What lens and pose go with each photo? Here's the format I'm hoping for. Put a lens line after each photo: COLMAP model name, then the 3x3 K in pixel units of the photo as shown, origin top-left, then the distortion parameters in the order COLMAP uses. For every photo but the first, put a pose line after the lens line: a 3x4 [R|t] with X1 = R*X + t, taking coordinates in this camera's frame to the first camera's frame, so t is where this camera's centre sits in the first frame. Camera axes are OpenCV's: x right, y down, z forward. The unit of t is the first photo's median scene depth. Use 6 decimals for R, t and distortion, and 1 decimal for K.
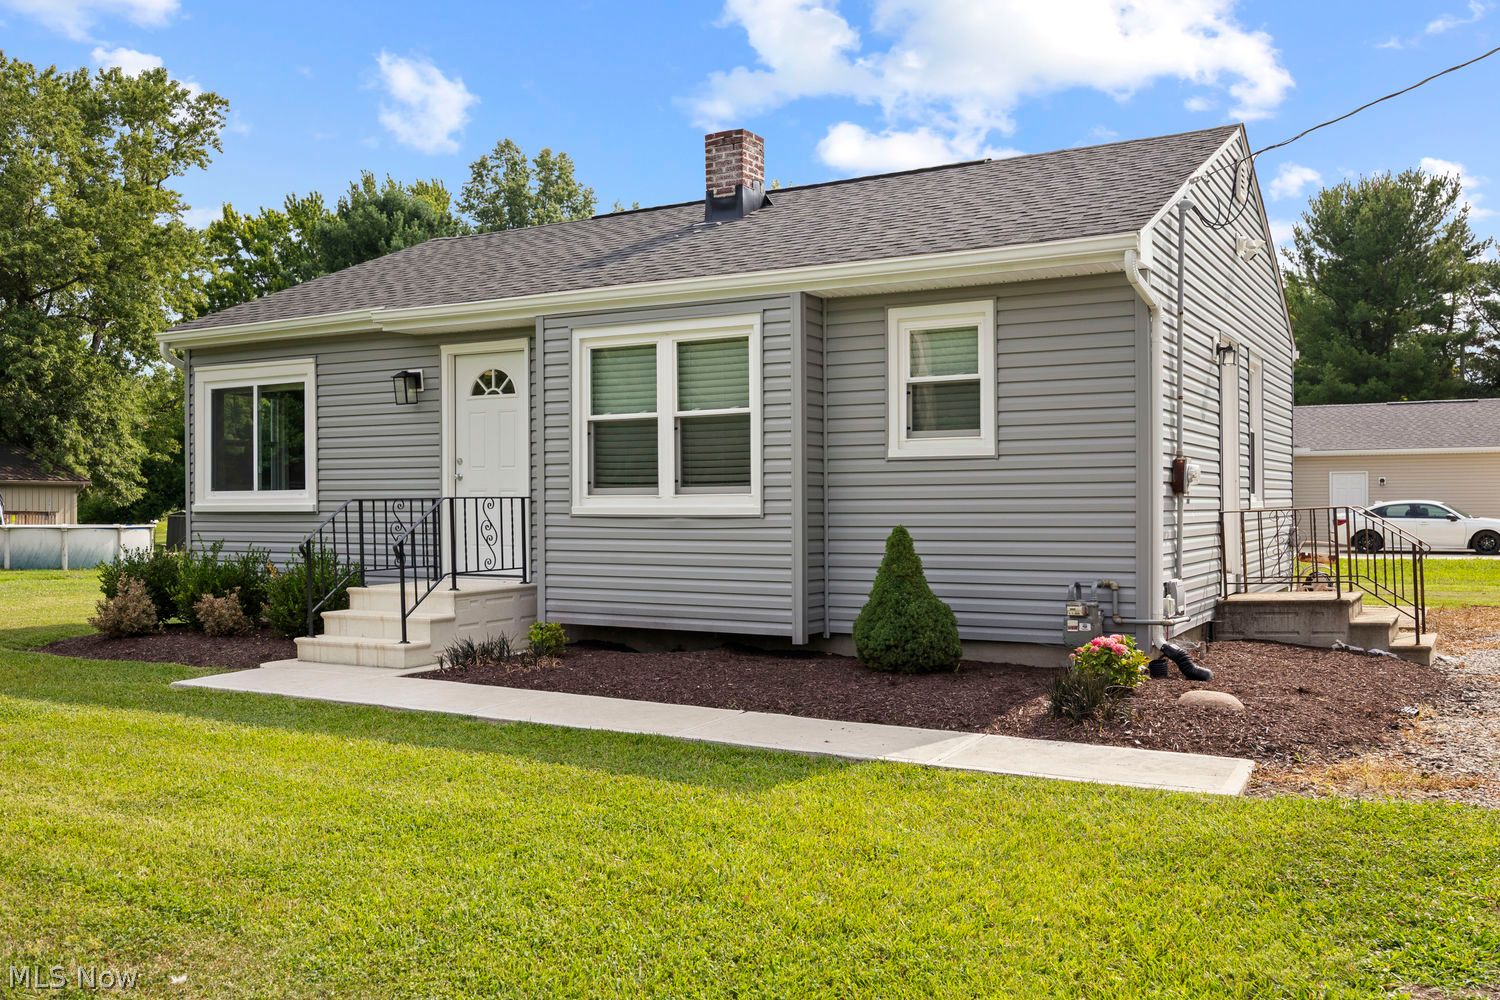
lens RADIAL K [[1295.9, 0, 745.1], [0, 1295.9, 507.8], [0, 0, 1]] dist [0.000621, -0.006860]
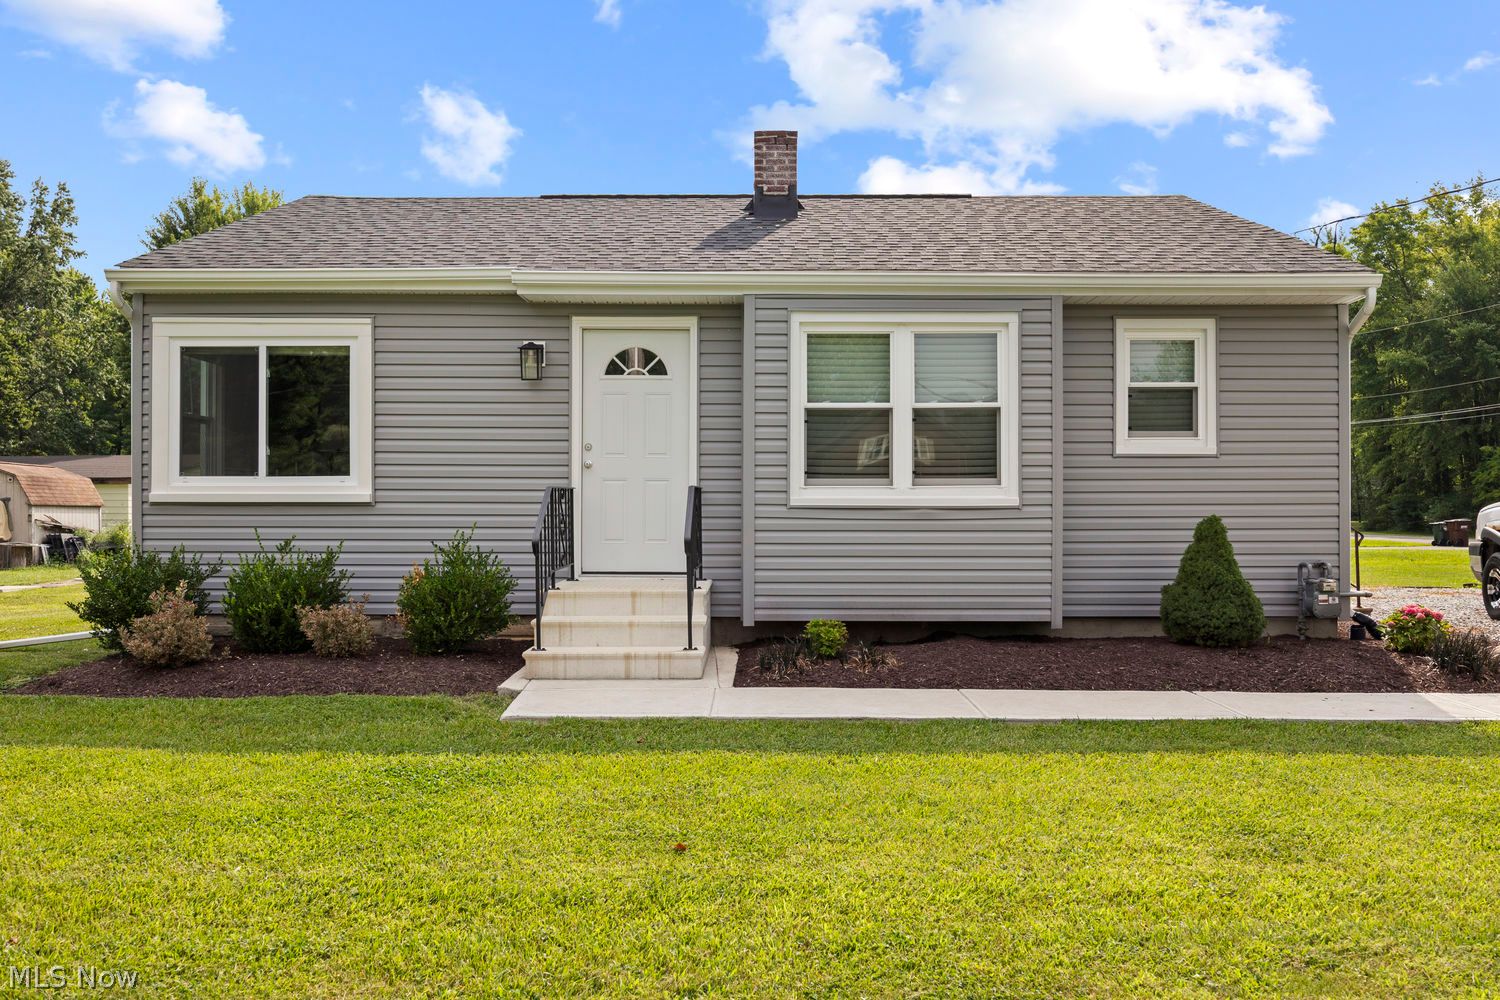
lens RADIAL K [[1144.4, 0, 755.9], [0, 1144.4, 491.2], [0, 0, 1]] dist [0.001613, 0.001581]
pose [[0.866502, 0.010497, 0.499064, -0.524790], [-0.002850, 0.999867, -0.016083, 0.007743], [-0.499166, 0.012513, 0.866416, 0.257002]]
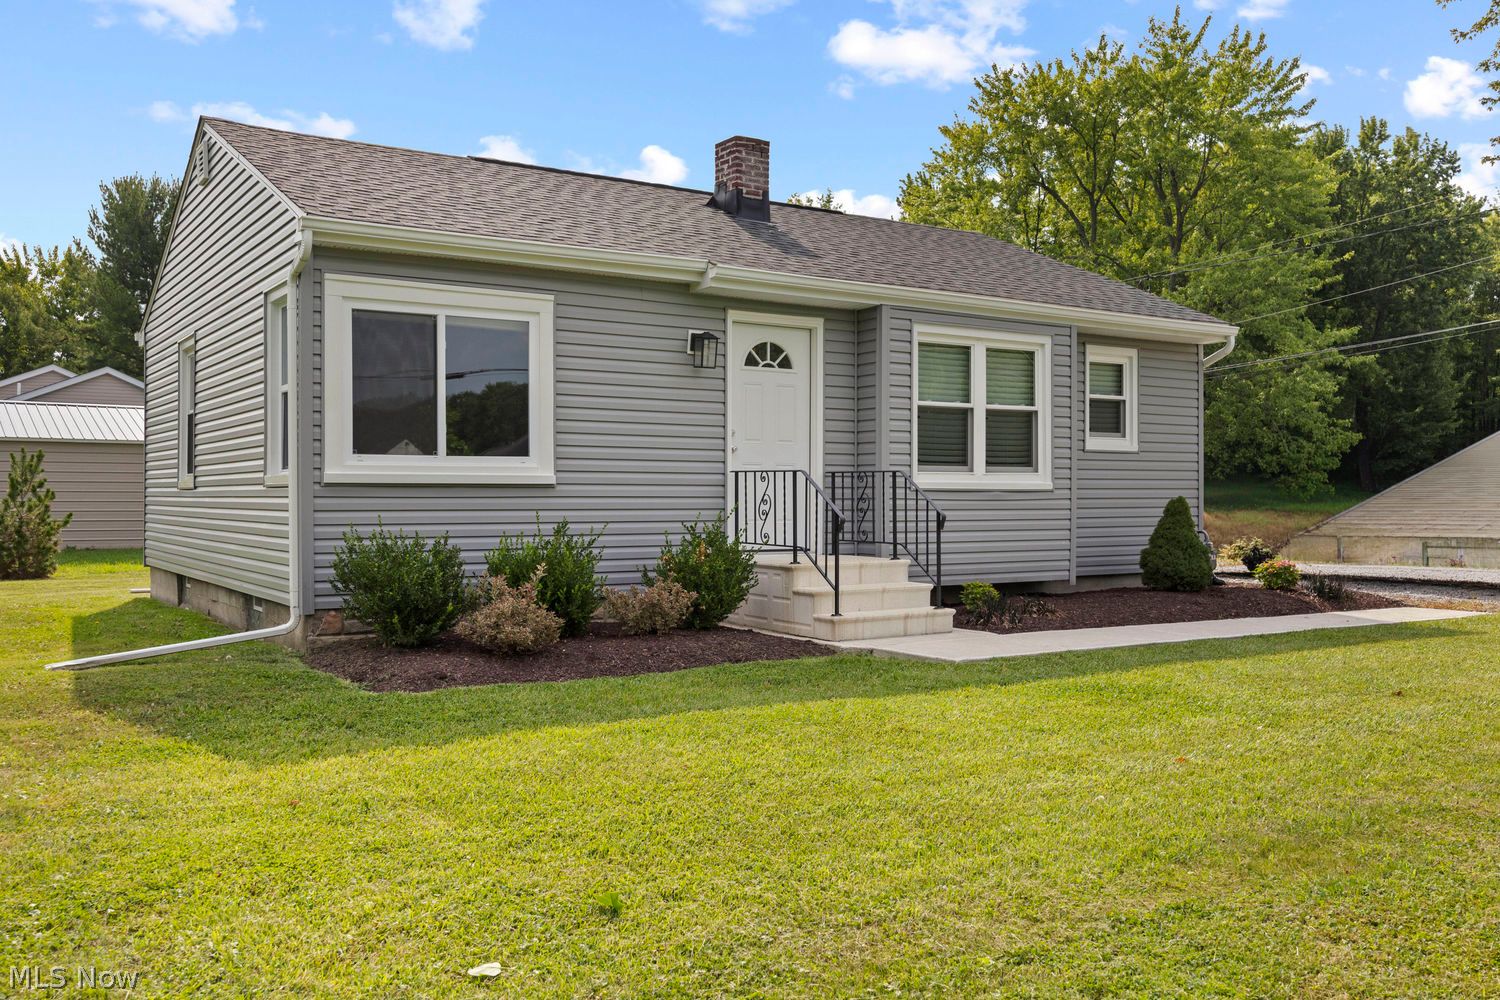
lens RADIAL K [[1281.6, 0, 749.6], [0, 1281.6, 501.2], [0, 0, 1]] dist [-0.013944, 0.000182]
pose [[0.454965, -0.000756, 0.890509, -1.073740], [-0.000857, 0.999999, 0.001287, 0.013633], [-0.890509, -0.001349, 0.454964, 0.567705]]
